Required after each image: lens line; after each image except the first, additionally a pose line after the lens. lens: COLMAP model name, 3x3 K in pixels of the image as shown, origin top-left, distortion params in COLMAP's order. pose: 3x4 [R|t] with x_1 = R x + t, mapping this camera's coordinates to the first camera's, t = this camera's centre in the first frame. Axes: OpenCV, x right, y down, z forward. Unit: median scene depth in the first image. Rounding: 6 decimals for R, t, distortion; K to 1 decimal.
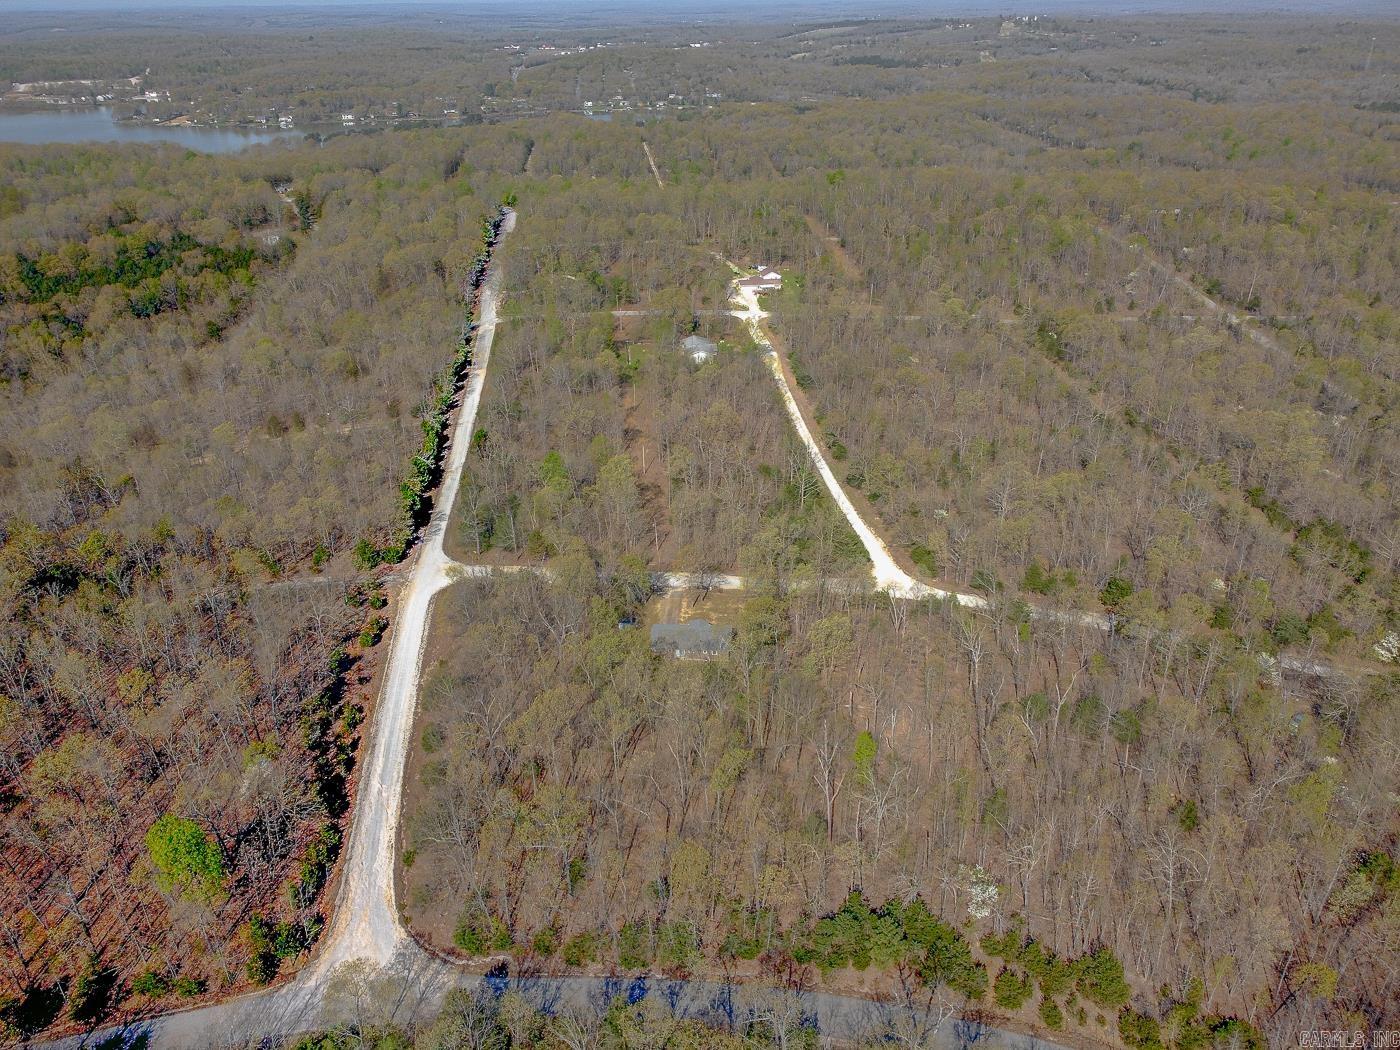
lens RADIAL K [[1051.2, 0, 702.8], [0, 1051.2, 523.8], [0, 0, 1]] dist [-0.004191, -0.004809]
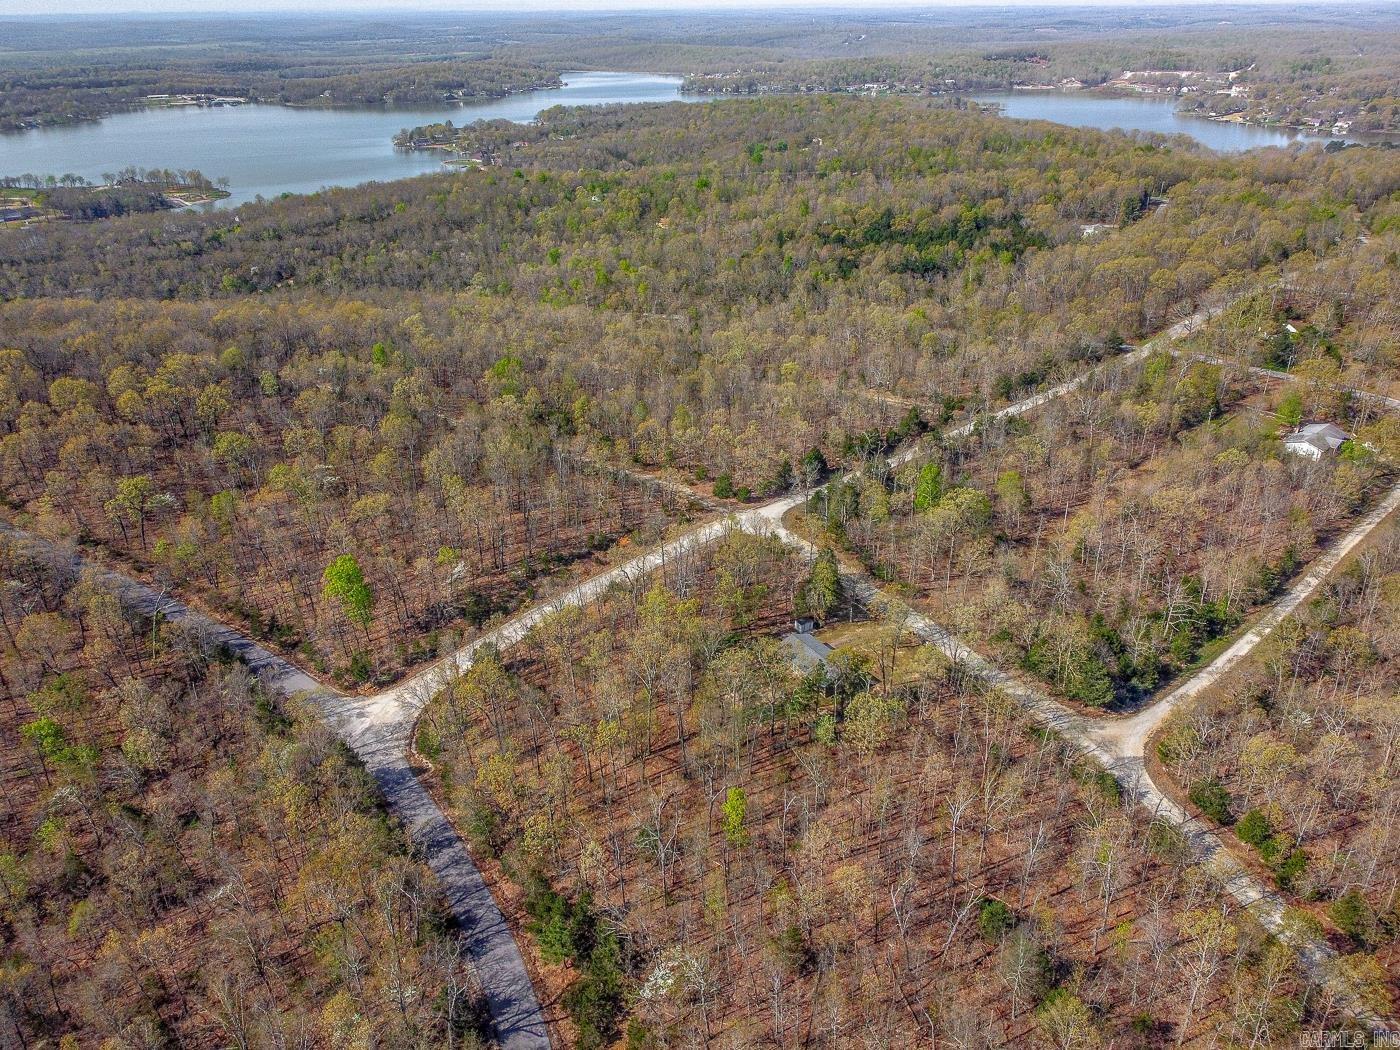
lens RADIAL K [[1051.2, 0, 695.8], [0, 1051.2, 524.6], [0, 0, 1]] dist [-0.004191, -0.004809]
pose [[0.585575, 0.360479, -0.726056, 0.090666], [-0.356551, 0.918924, 0.168672, -0.020300], [0.727993, 0.160106, 0.666628, 0.038249]]
